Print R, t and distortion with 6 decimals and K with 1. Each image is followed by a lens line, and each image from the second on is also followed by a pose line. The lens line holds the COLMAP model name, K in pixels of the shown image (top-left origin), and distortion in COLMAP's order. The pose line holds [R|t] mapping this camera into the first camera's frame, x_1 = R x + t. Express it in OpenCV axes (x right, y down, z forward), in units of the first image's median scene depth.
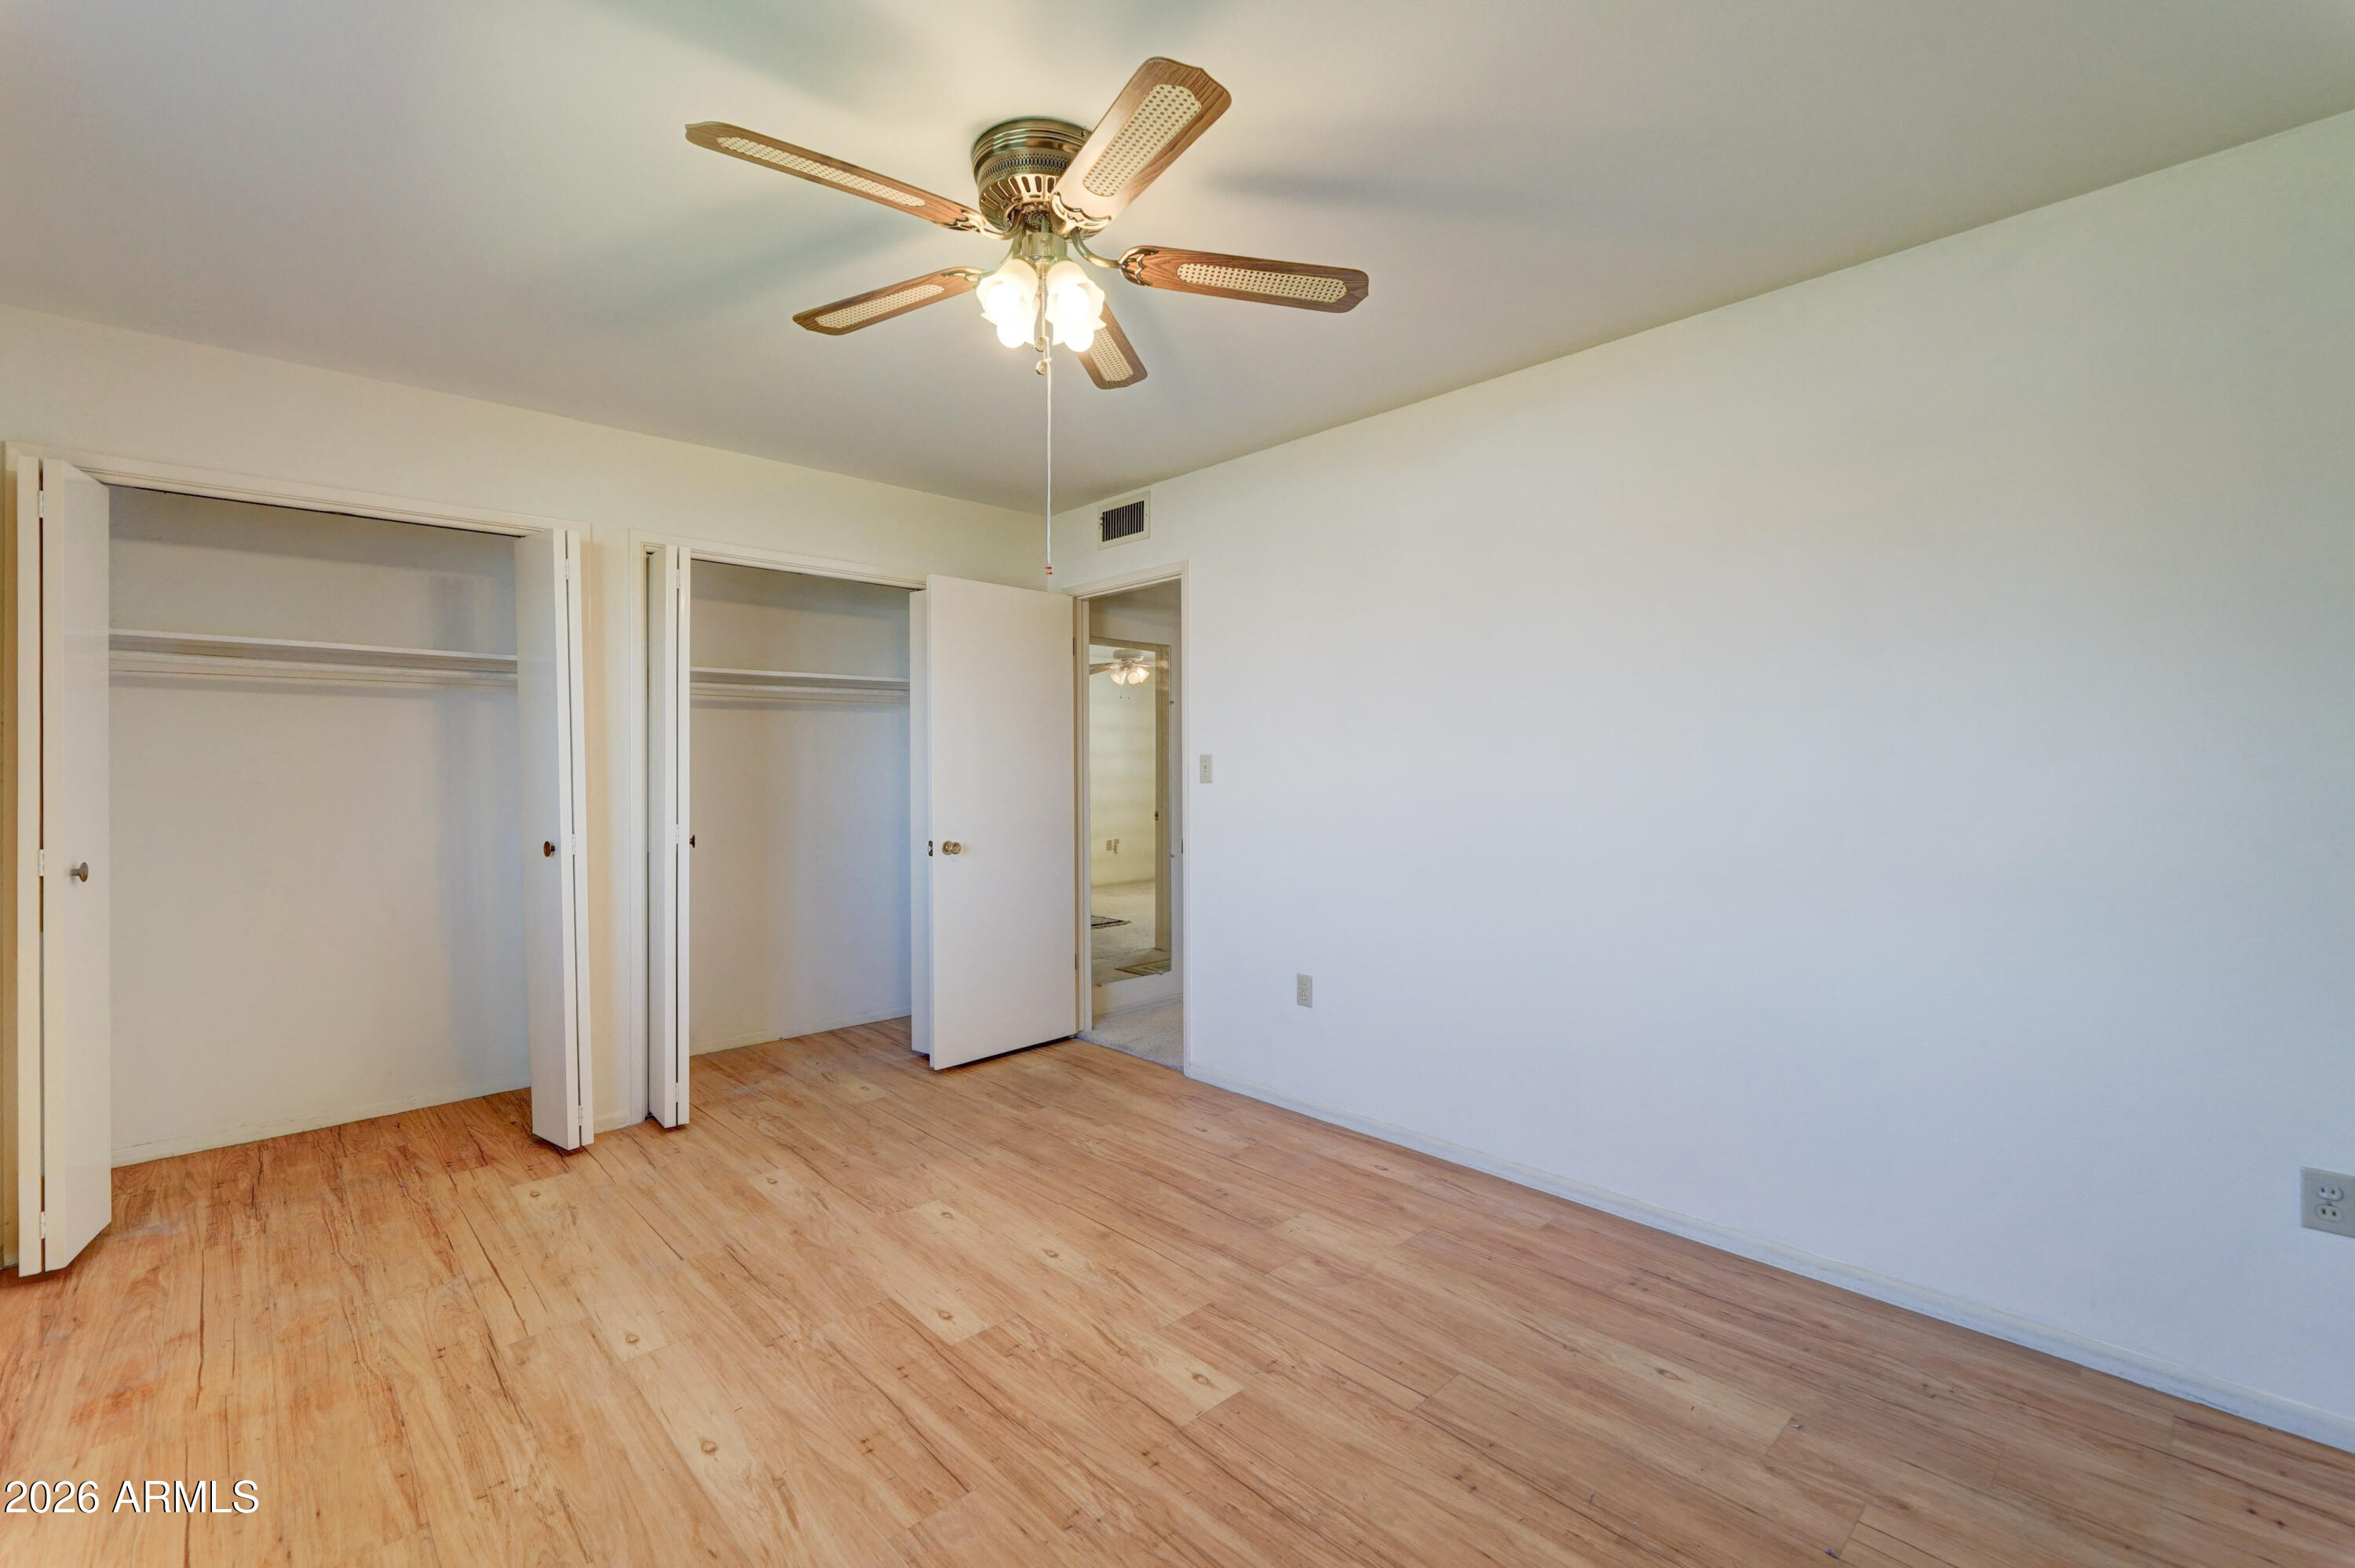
lens RADIAL K [[1092.0, 0, 1183.7], [0, 1092.0, 773.0], [0, 0, 1]] dist [0.000280, -0.000070]
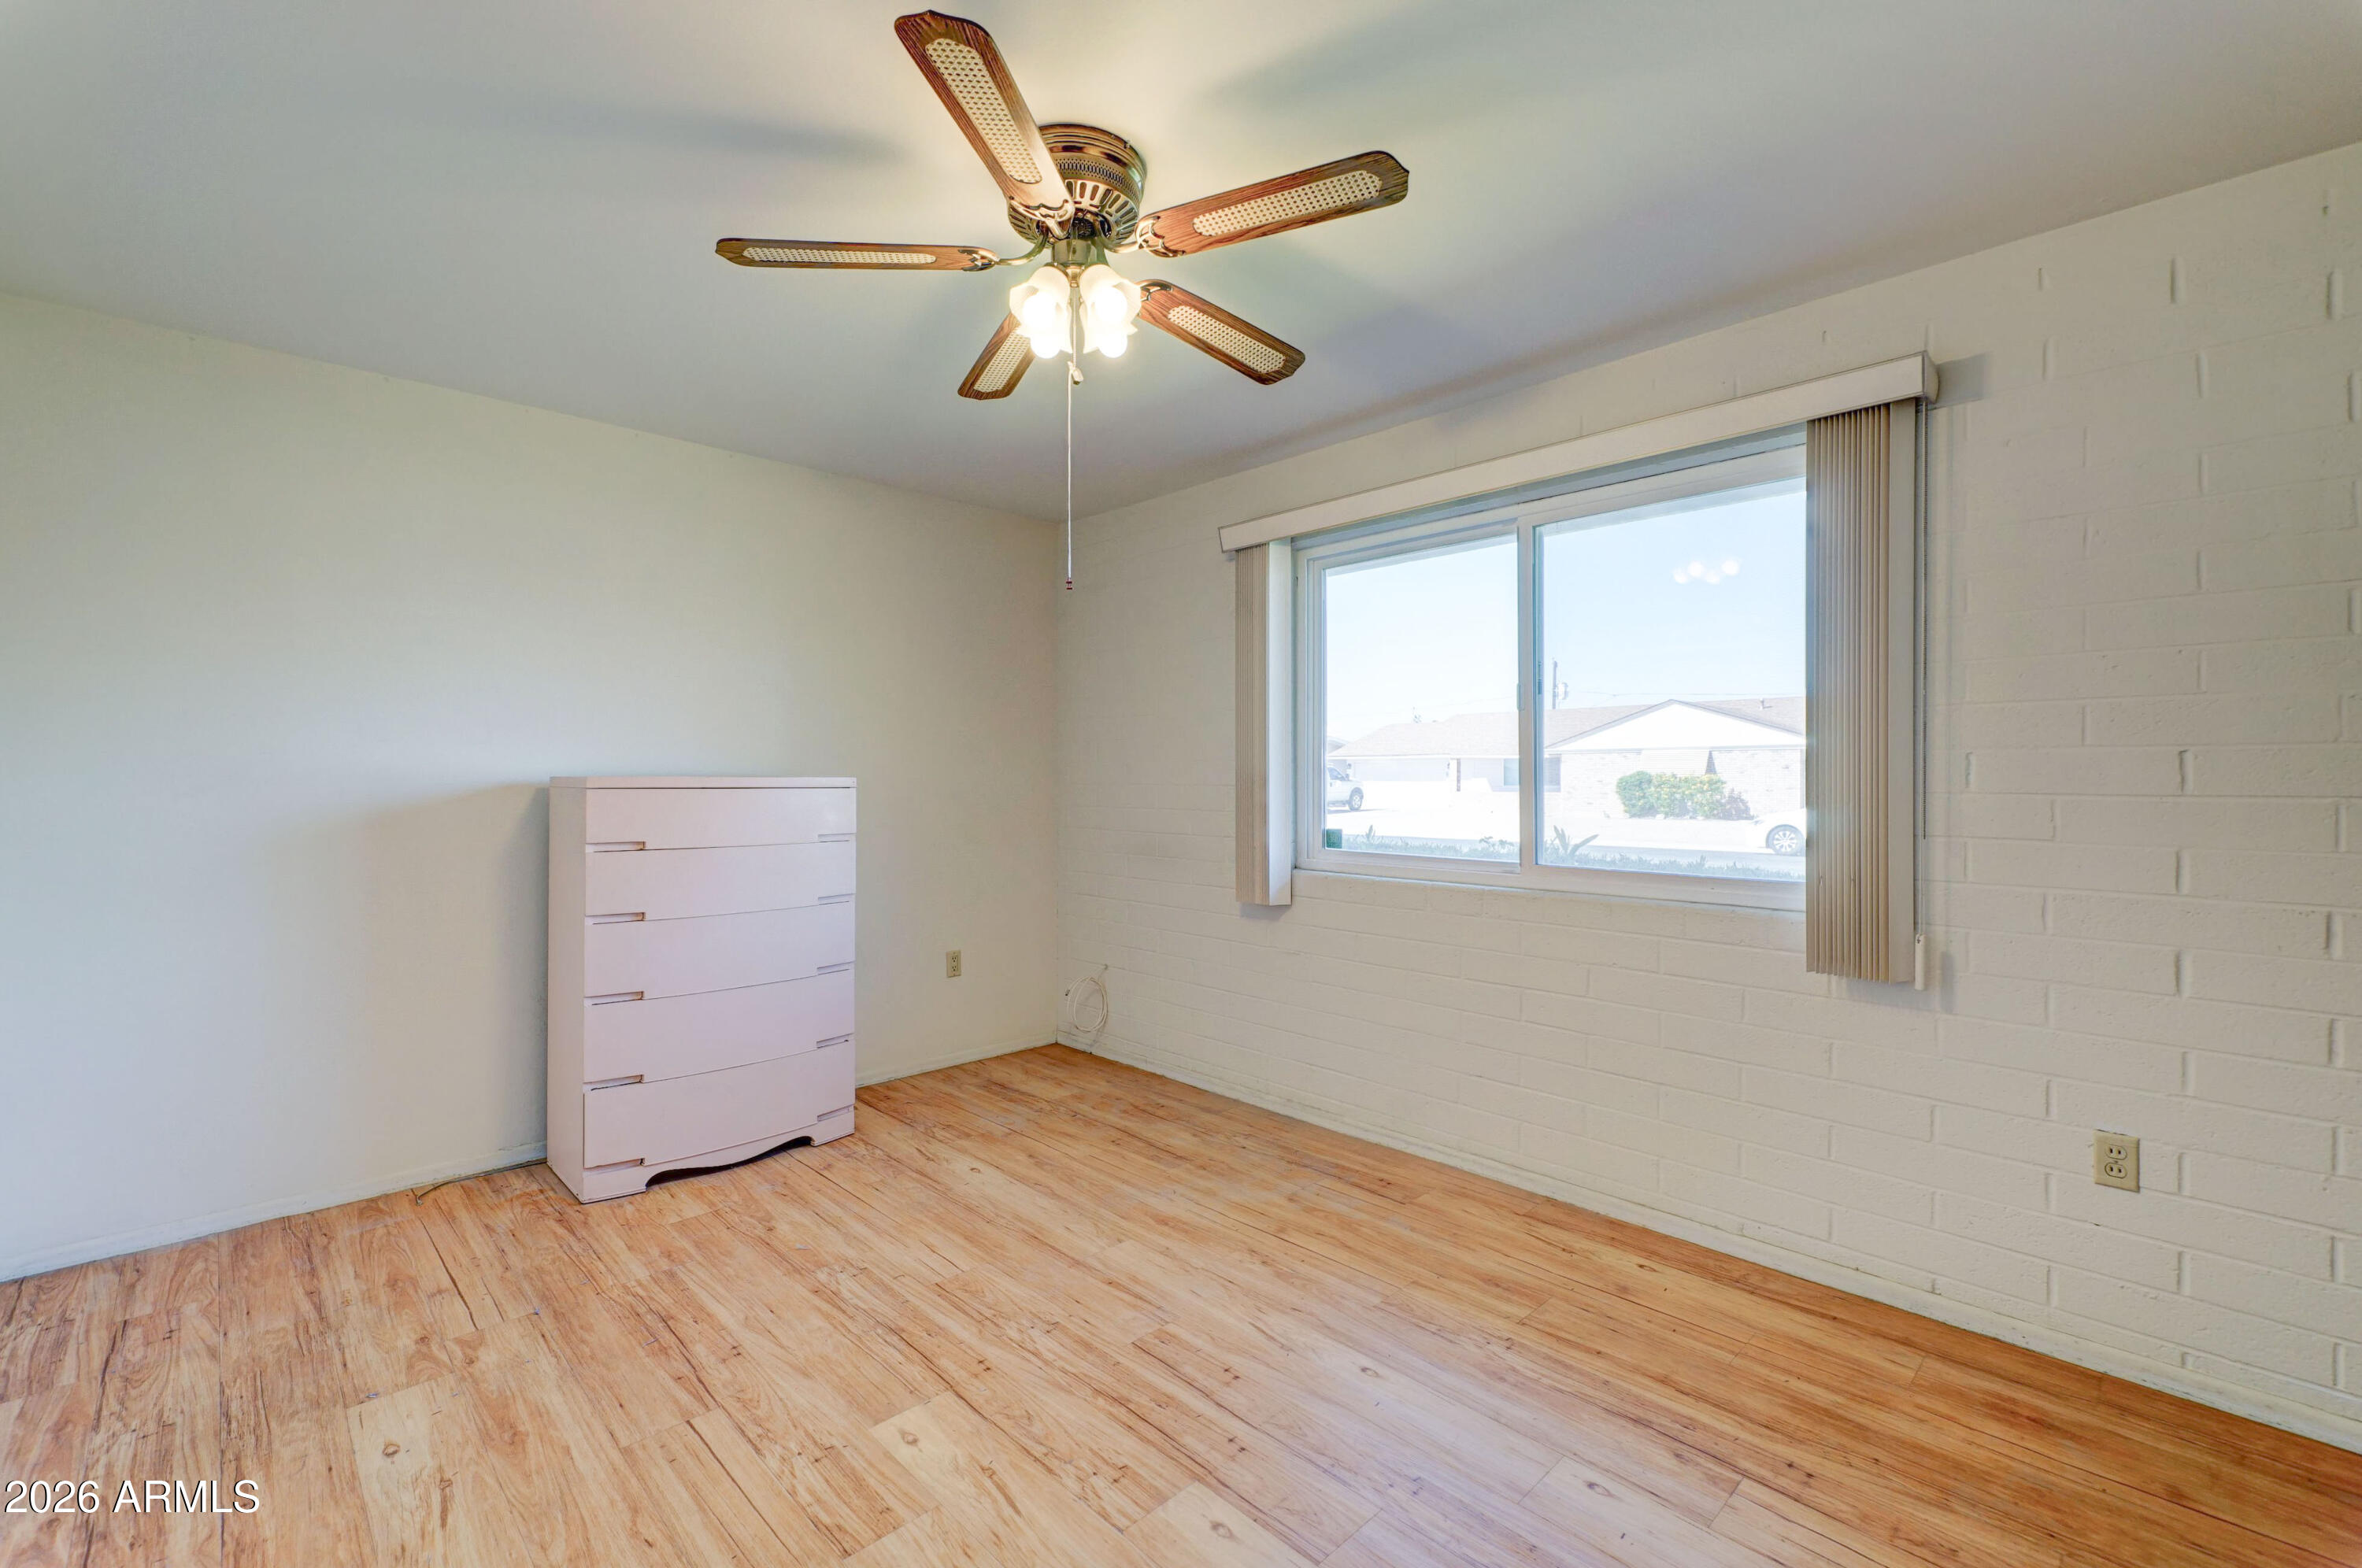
lens RADIAL K [[1095.3, 0, 1187.2], [0, 1095.3, 773.0], [0, 0, 1]] dist [0.000280, -0.000070]
pose [[-0.999935, 0.004310, -0.010540, -0.219499], [0.004322, 0.999990, -0.001190, -0.007417], [0.010535, -0.001236, -0.999944, 2.003569]]
